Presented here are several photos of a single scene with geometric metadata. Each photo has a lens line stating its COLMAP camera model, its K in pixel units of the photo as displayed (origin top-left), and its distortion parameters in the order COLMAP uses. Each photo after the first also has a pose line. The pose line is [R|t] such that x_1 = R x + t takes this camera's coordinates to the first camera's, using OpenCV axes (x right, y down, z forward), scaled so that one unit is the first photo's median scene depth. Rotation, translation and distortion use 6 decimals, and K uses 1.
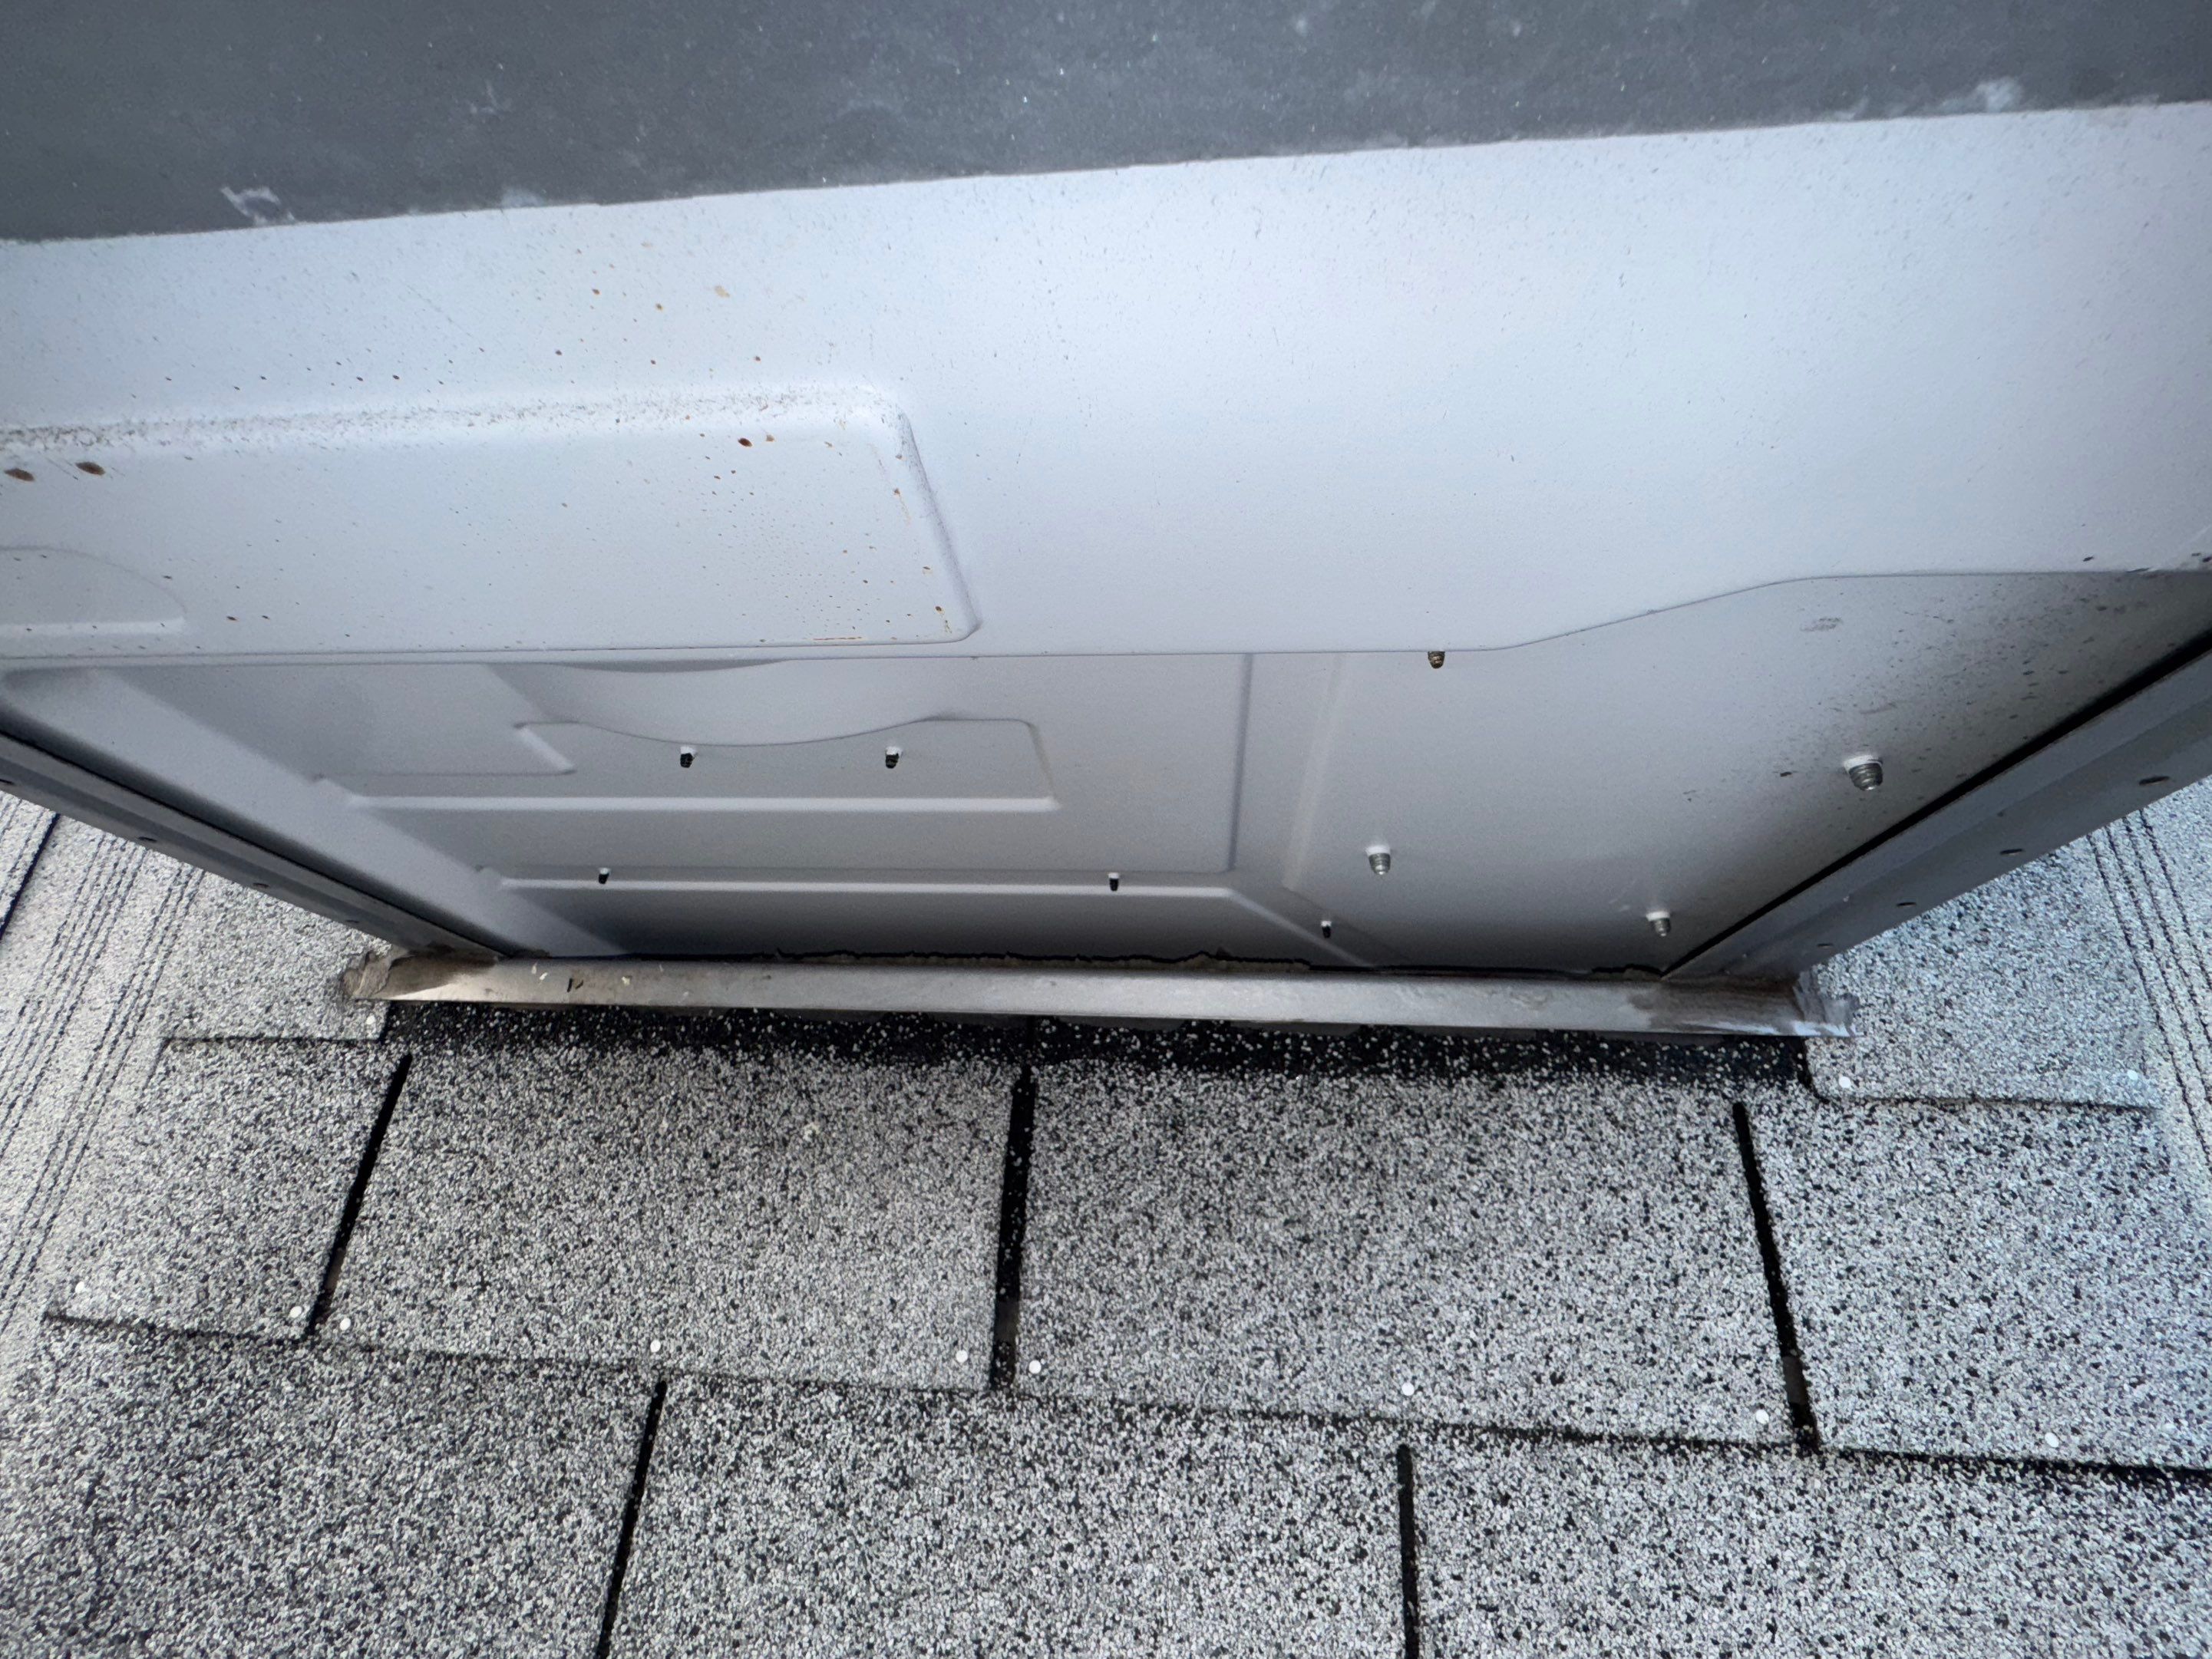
lens RADIAL K [[1020.2, 0, 1088.3], [0, 1020.2, 828.8], [0, 0, 1]] dist [-0.003098, 0.000265]
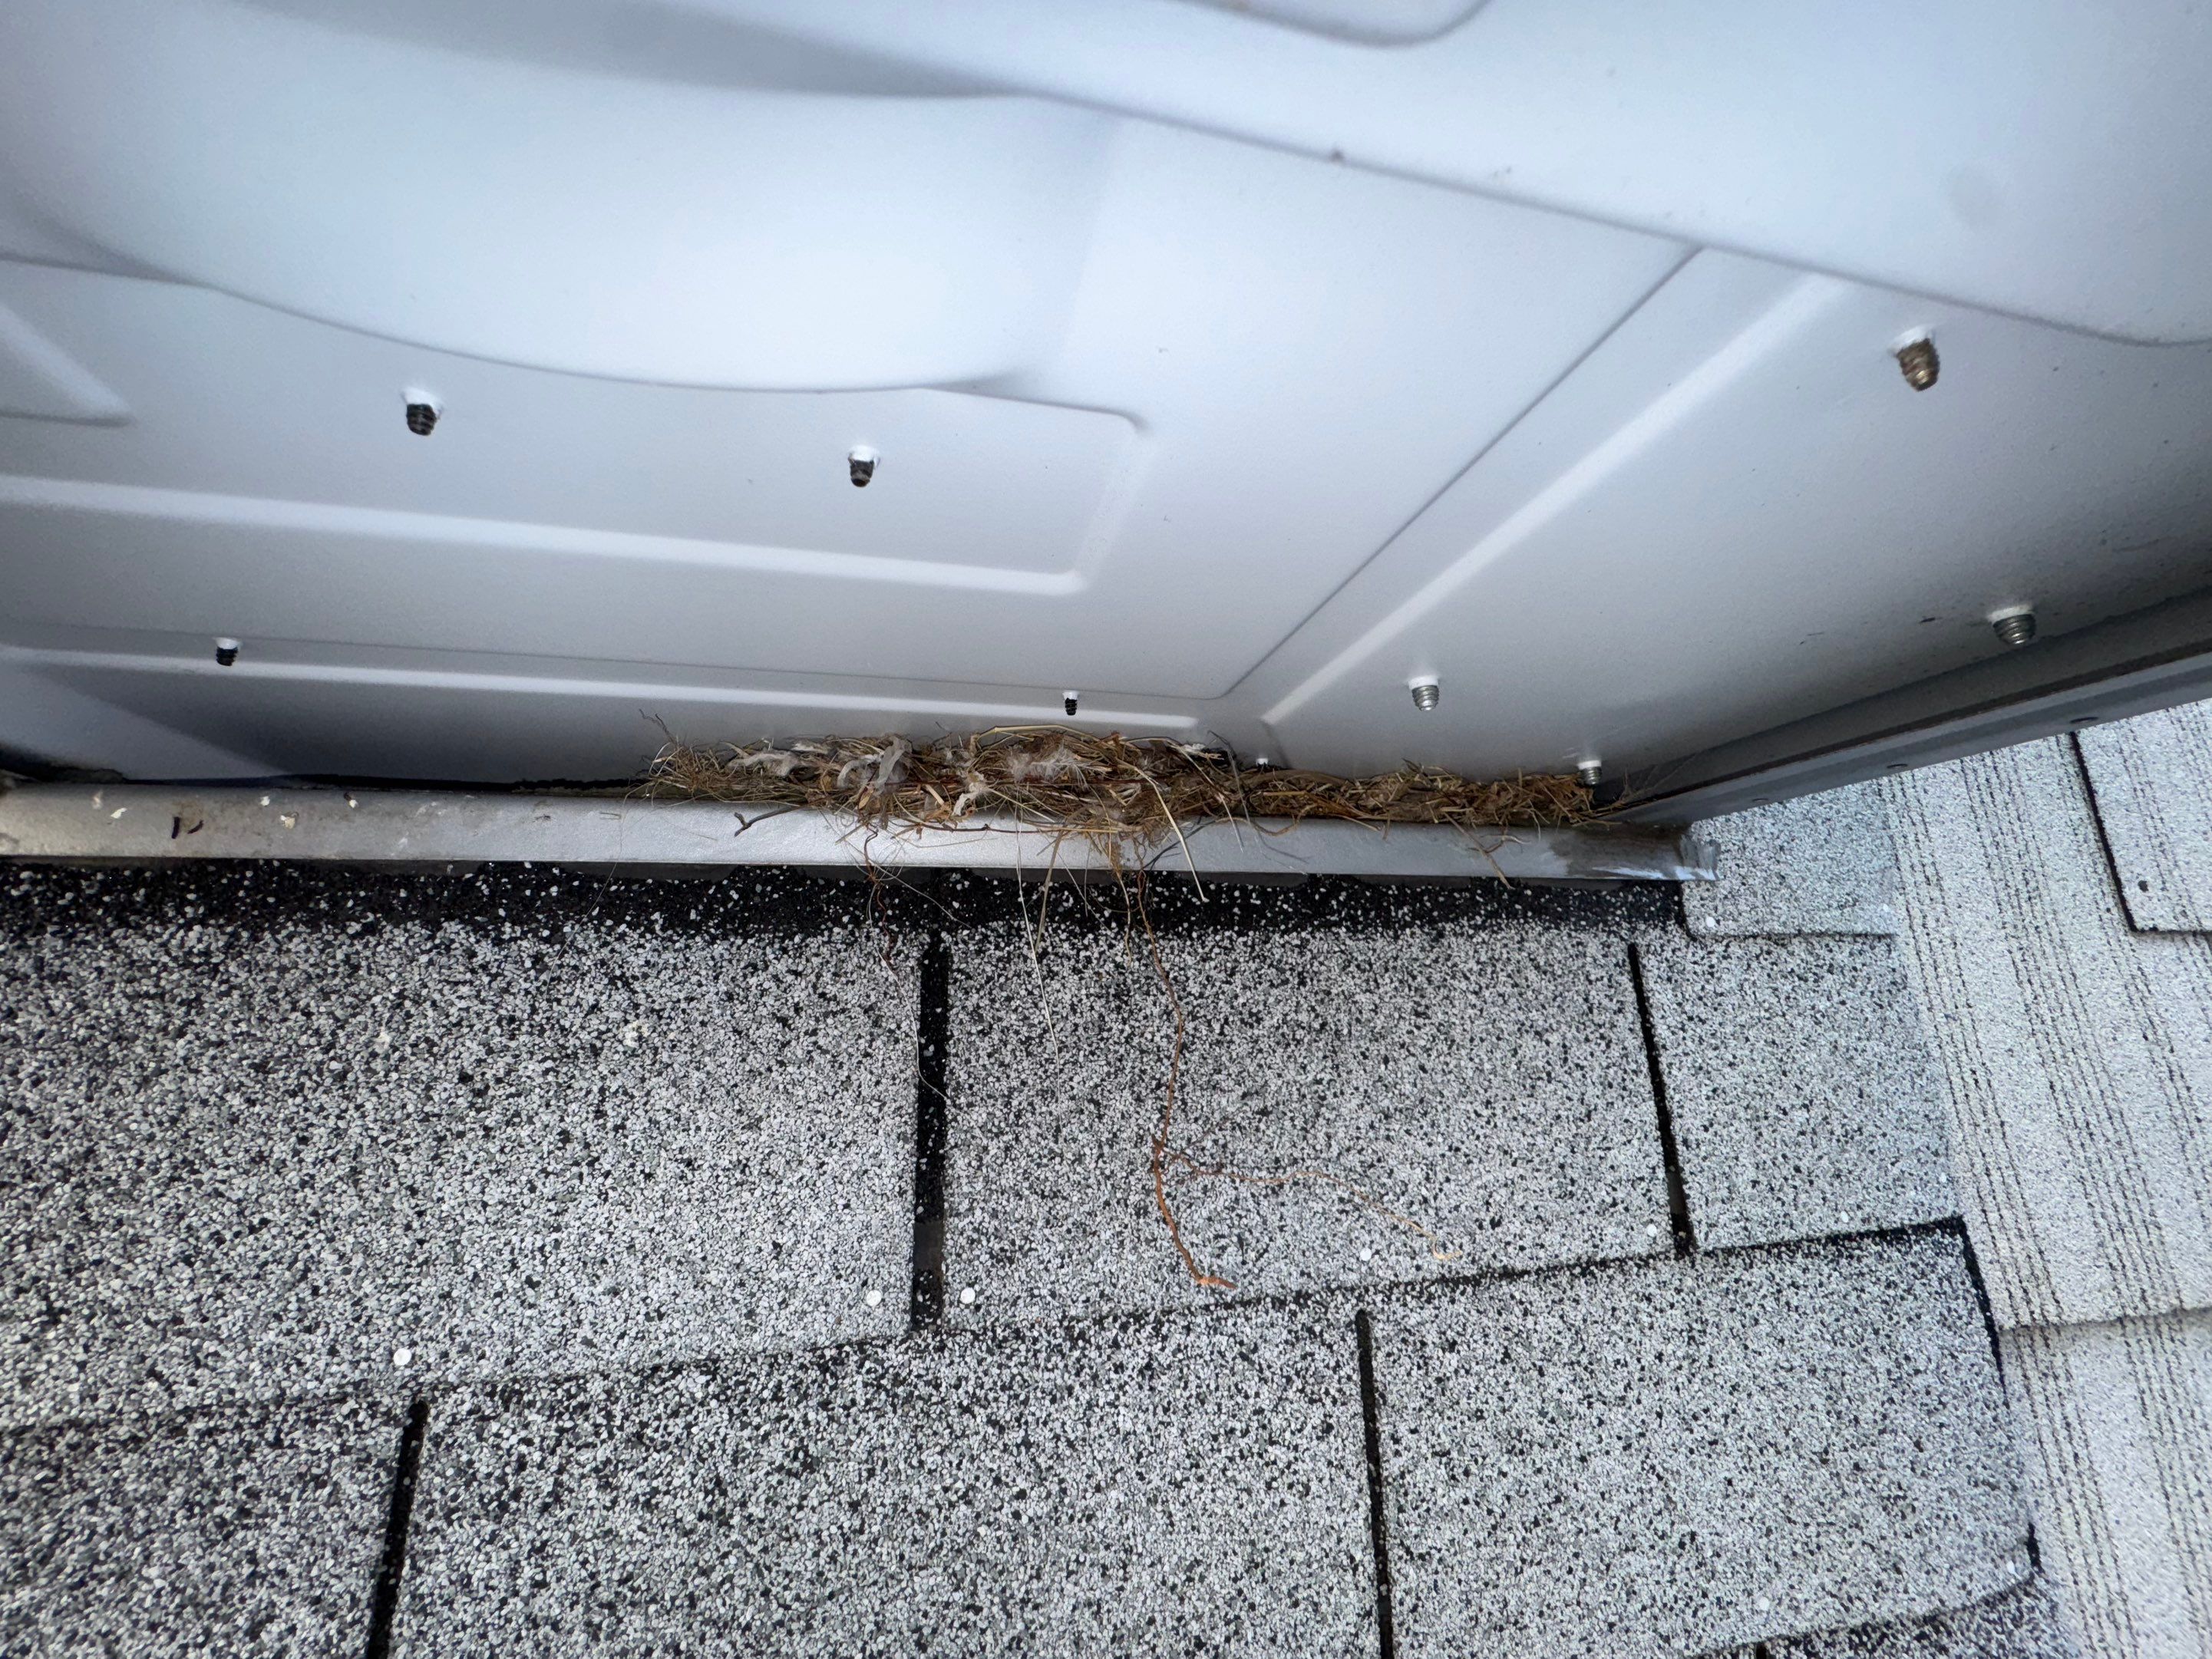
lens RADIAL K [[882.7, 0, 1107.2], [0, 882.7, 825.1], [0, 0, 1]] dist [-0.006378, 0.001078]
pose [[0.940639, 0.001493, 0.339406, -0.189393], [-0.065809, 0.981815, 0.178068, 0.023767], [-0.332968, -0.189833, 0.923632, 0.384628]]
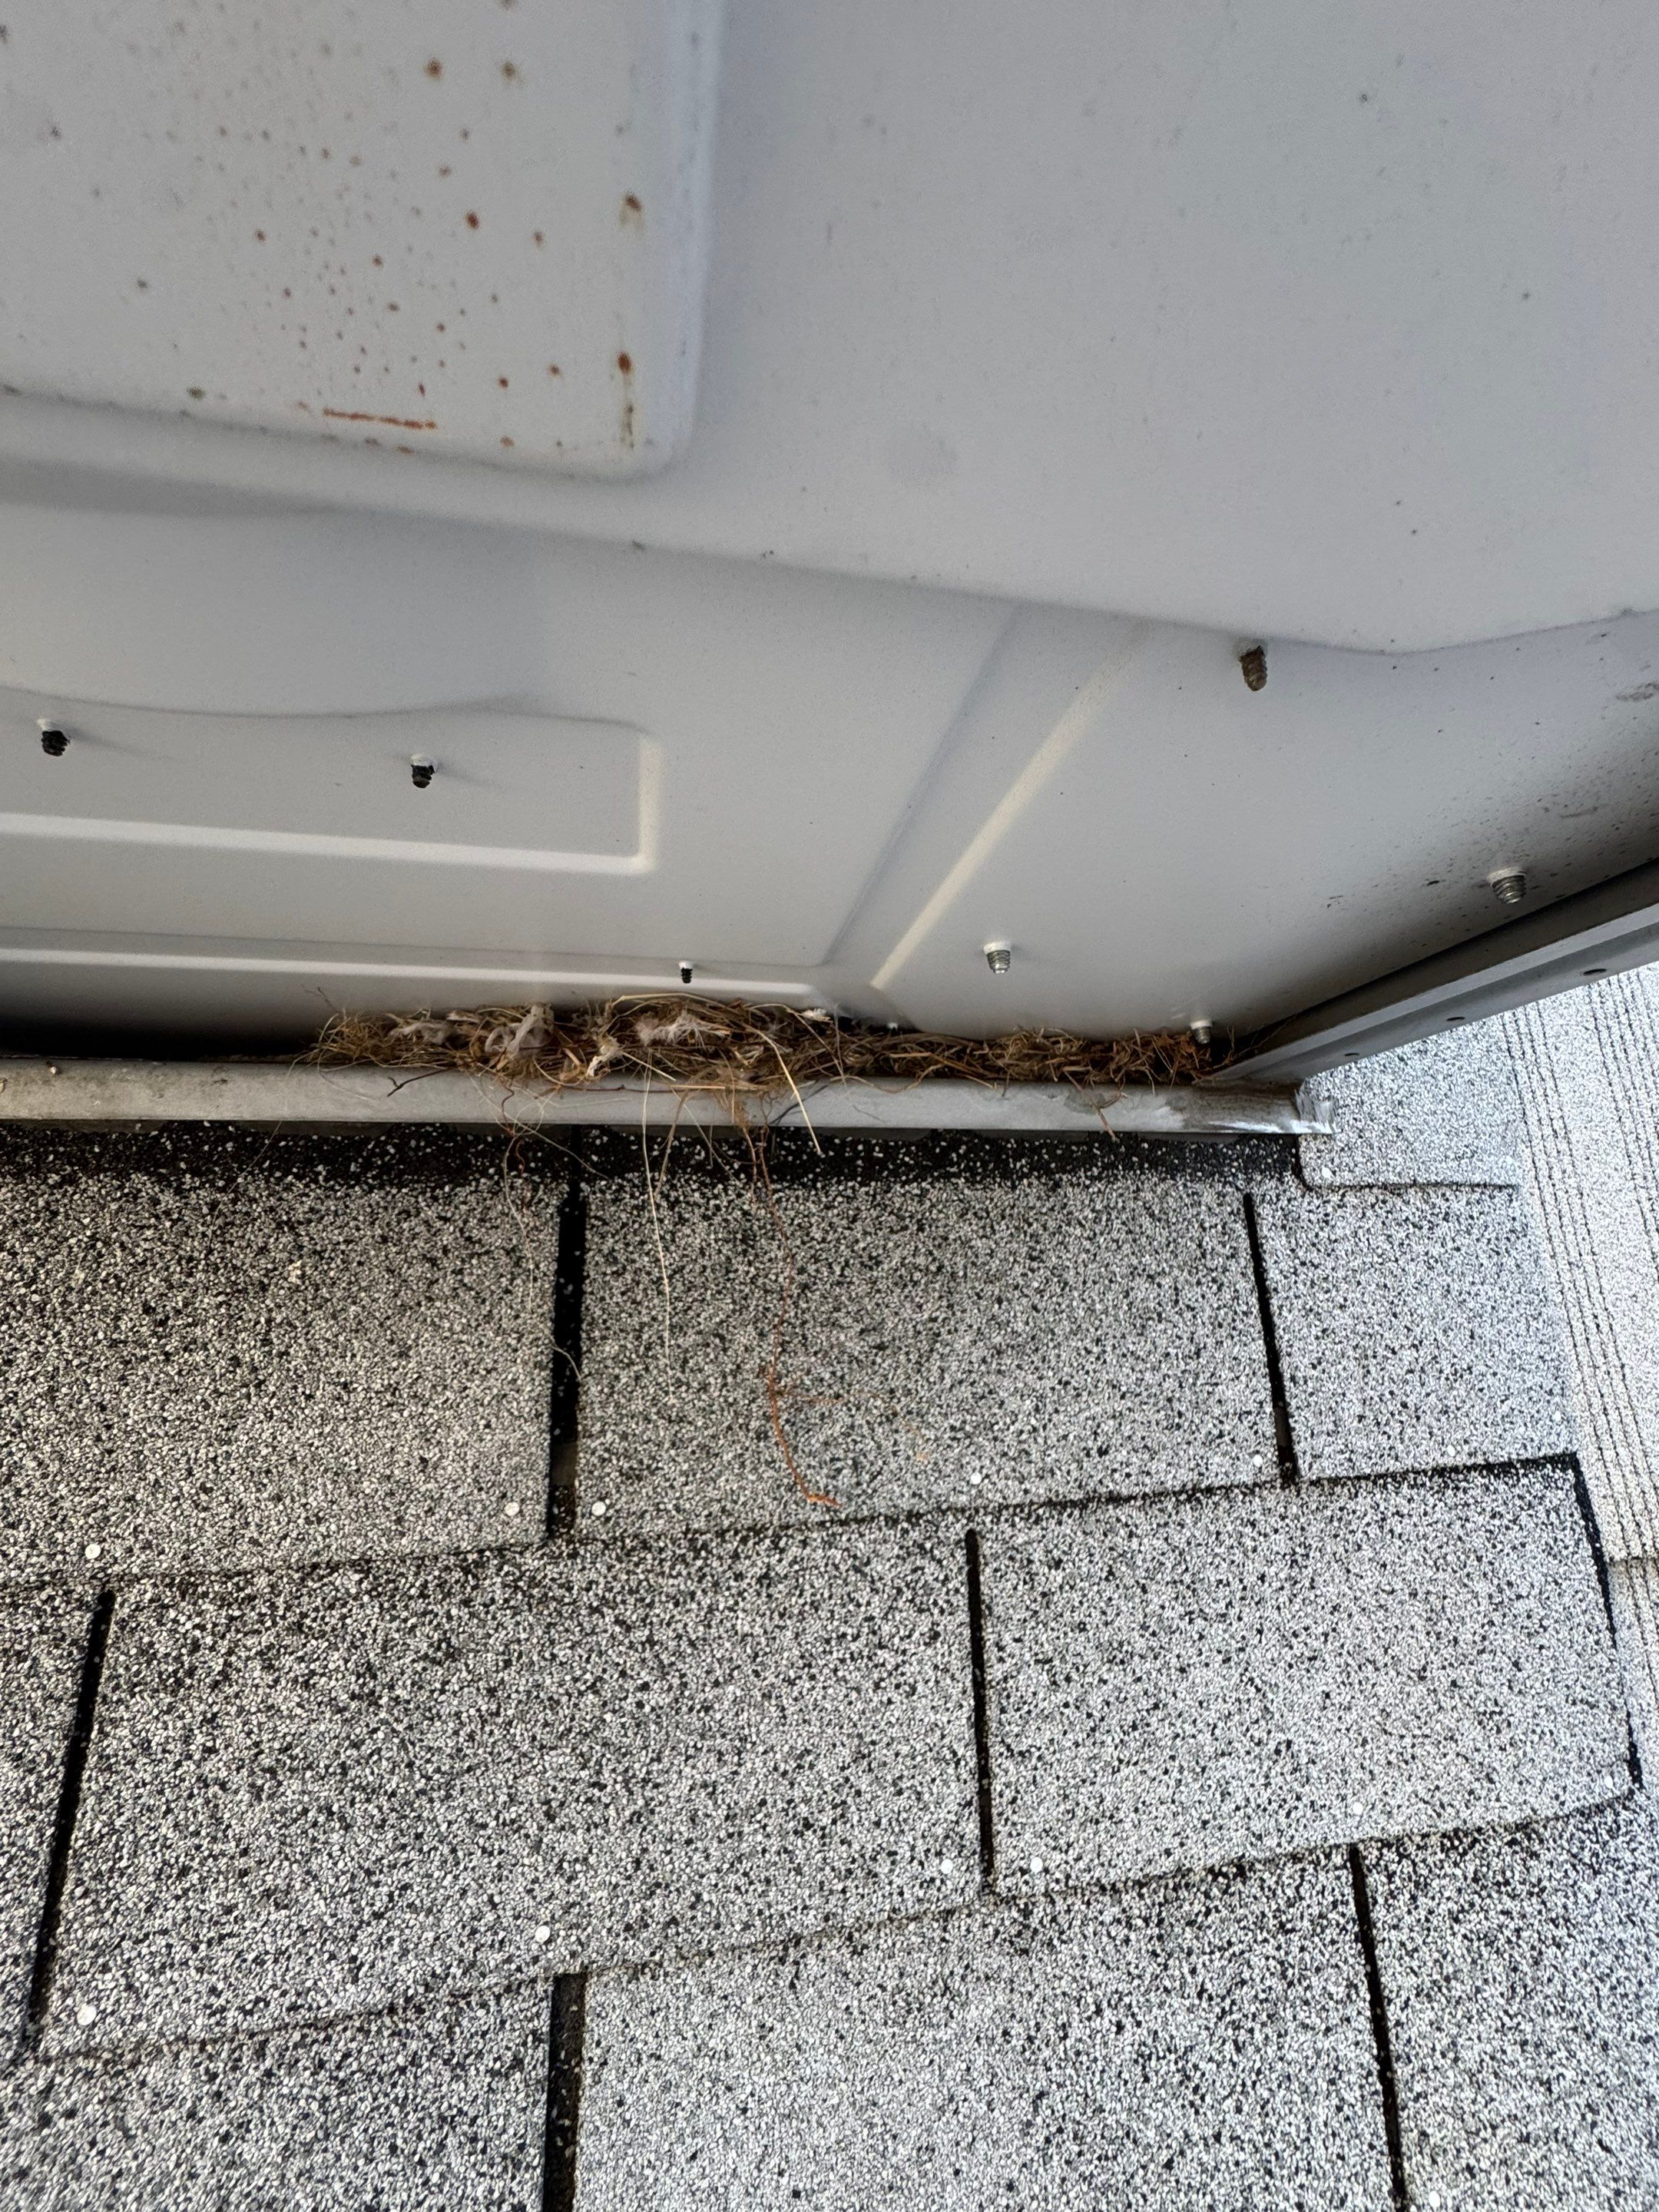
lens RADIAL K [[882.8, 0, 828.9], [0, 882.8, 1102.4], [0, 0, 1]] dist [-0.006378, 0.001078]
pose [[0.950758, -0.008731, 0.309812, -0.098302], [-0.048452, 0.983126, 0.176395, 0.024932], [-0.306124, -0.182720, 0.934292, 0.273524]]
